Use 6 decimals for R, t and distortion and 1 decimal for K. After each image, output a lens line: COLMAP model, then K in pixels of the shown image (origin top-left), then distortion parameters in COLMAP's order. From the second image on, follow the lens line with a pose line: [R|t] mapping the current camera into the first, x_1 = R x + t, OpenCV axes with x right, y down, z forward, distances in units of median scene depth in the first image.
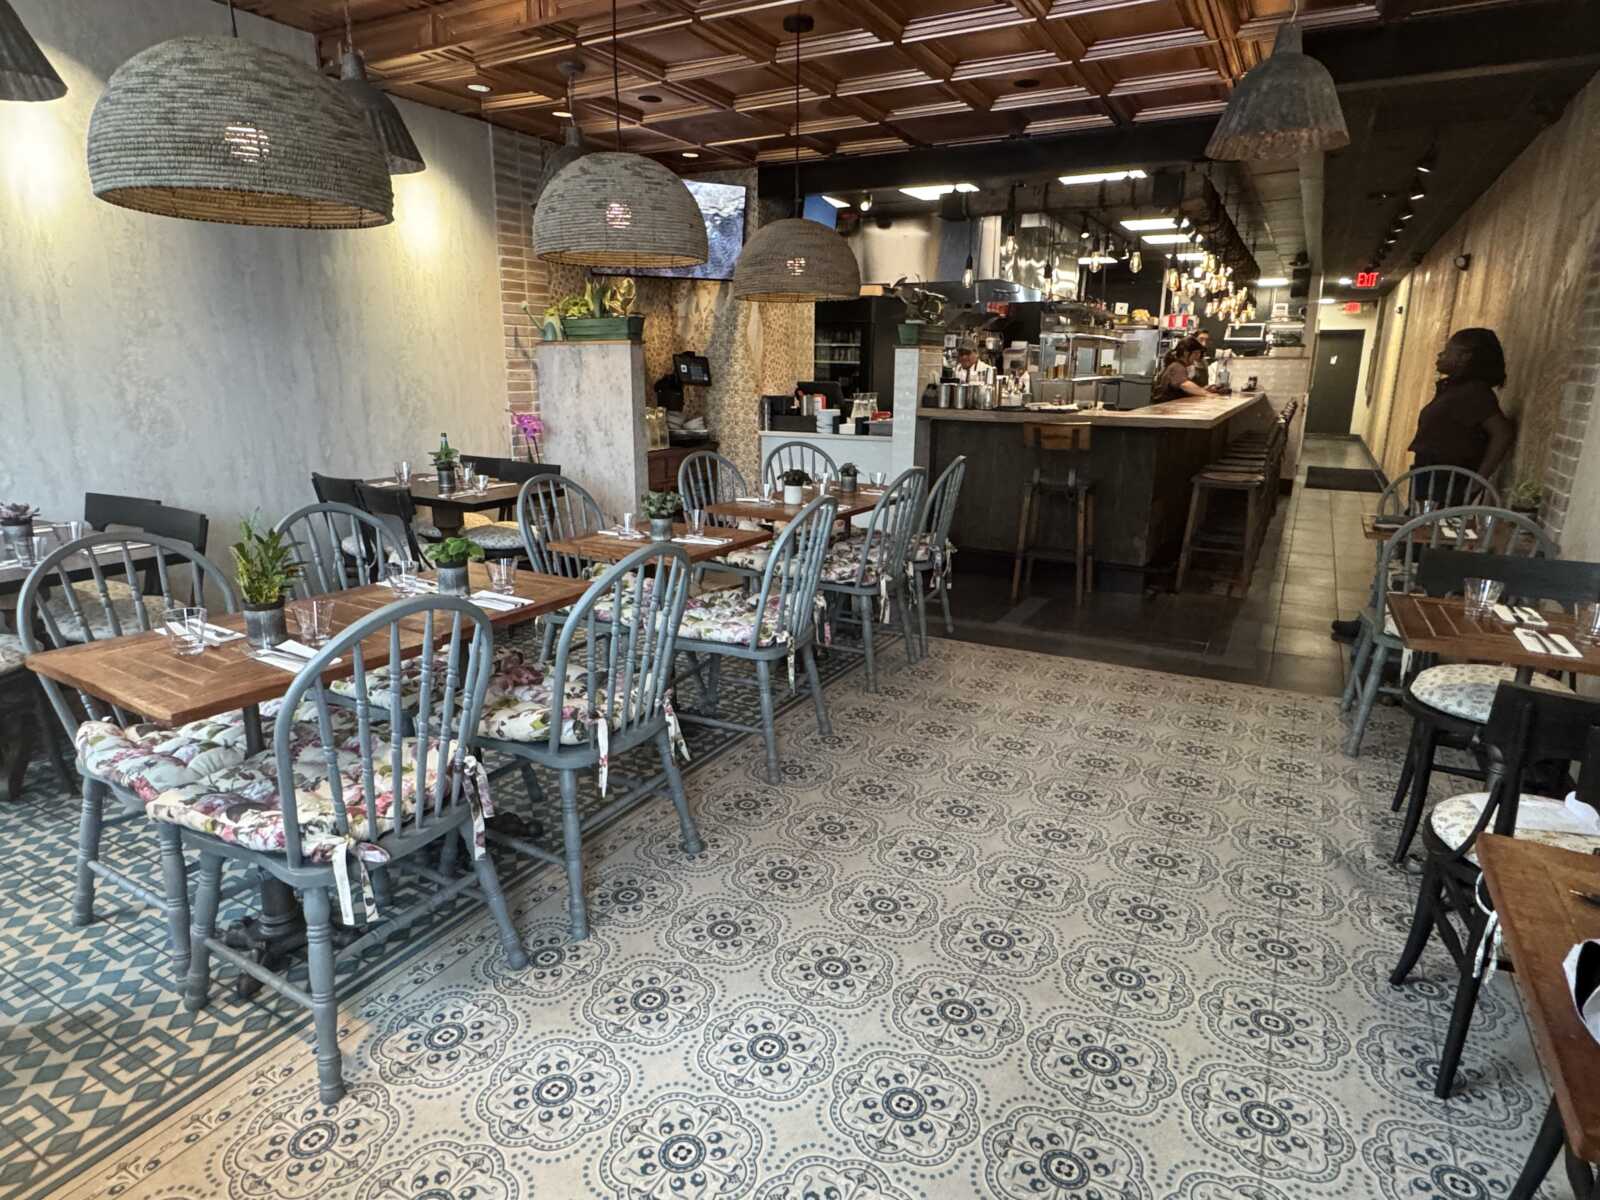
lens RADIAL K [[911.7, 0, 784.4], [0, 911.7, 593.1], [0, 0, 1]] dist [0.025882, 0.004563]
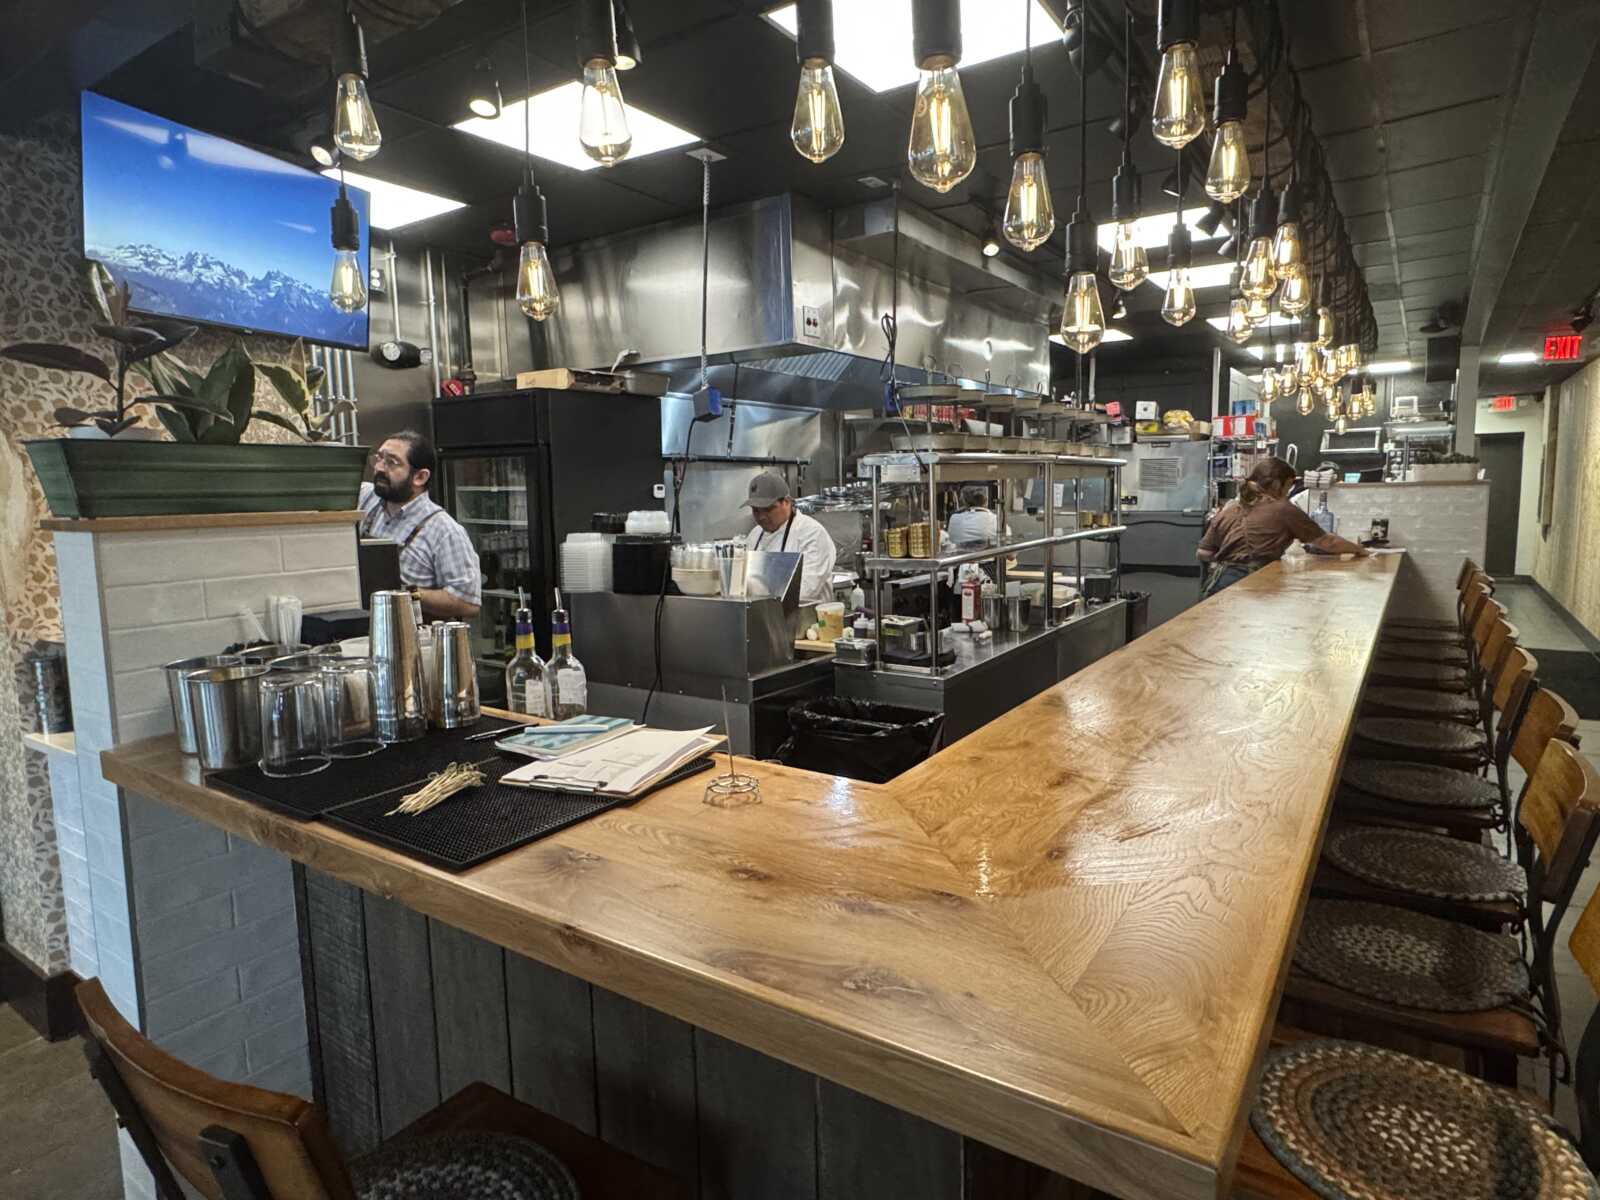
lens RADIAL K [[911.7, 0, 804.5], [0, 911.7, 596.7], [0, 0, 1]] dist [0.025882, 0.004563]
pose [[0.996813, -0.017206, -0.077902, 0.408069], [0.007386, 0.992175, -0.124639, -0.239281], [0.079437, 0.123667, 0.989139, 0.845864]]
